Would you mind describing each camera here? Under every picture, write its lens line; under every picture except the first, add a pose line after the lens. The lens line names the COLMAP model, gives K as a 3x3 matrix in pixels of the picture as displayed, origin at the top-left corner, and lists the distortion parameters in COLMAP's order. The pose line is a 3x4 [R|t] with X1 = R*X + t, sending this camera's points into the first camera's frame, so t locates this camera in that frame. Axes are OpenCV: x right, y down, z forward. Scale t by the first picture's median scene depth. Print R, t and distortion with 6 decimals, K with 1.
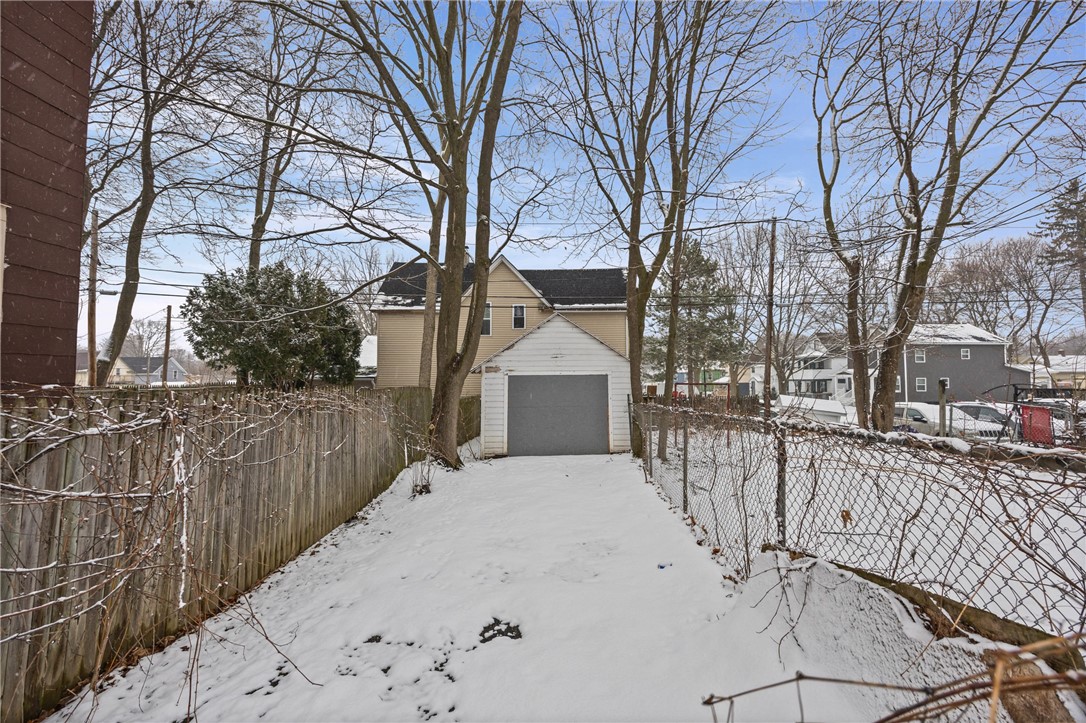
lens RADIAL K [[425.6, 0, 543.0], [0, 425.6, 385.9], [0, 0, 1]] dist [-0.000806, 0.000043]
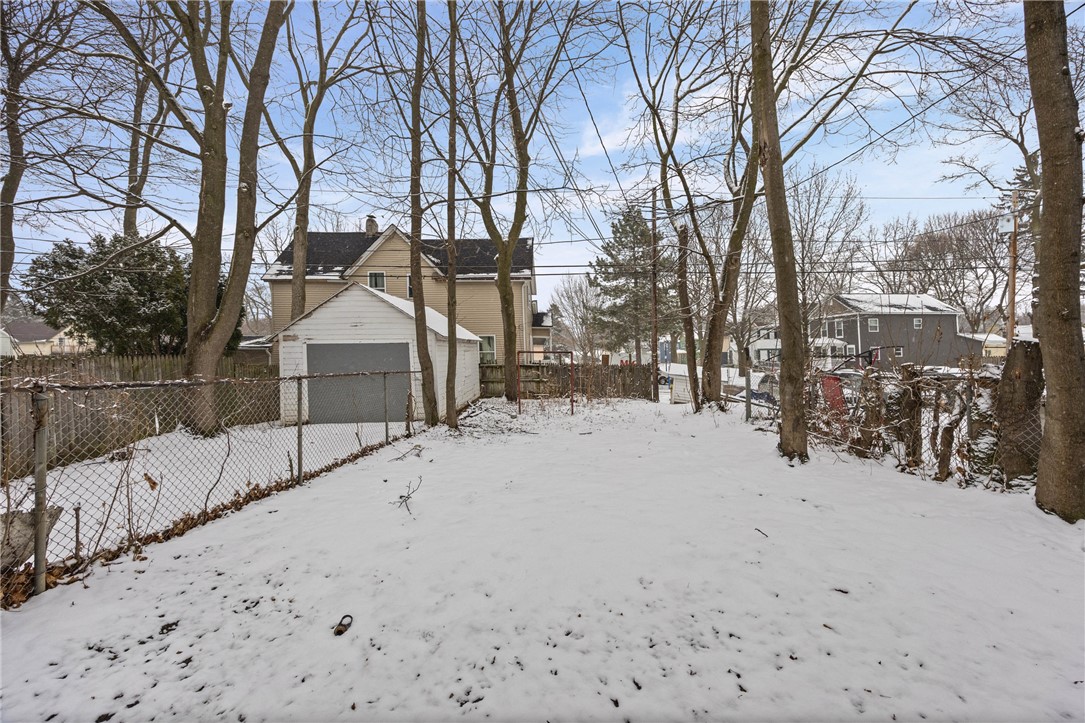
lens RADIAL K [[419.2, 0, 542.5], [0, 419.2, 361.5], [0, 0, 1]] dist [-0.002108, 0.000029]
pose [[0.999944, -0.002029, 0.010397, 0.301076], [0.001884, 0.999902, 0.013889, 0.002477], [-0.010424, -0.013868, 0.999849, 0.004871]]
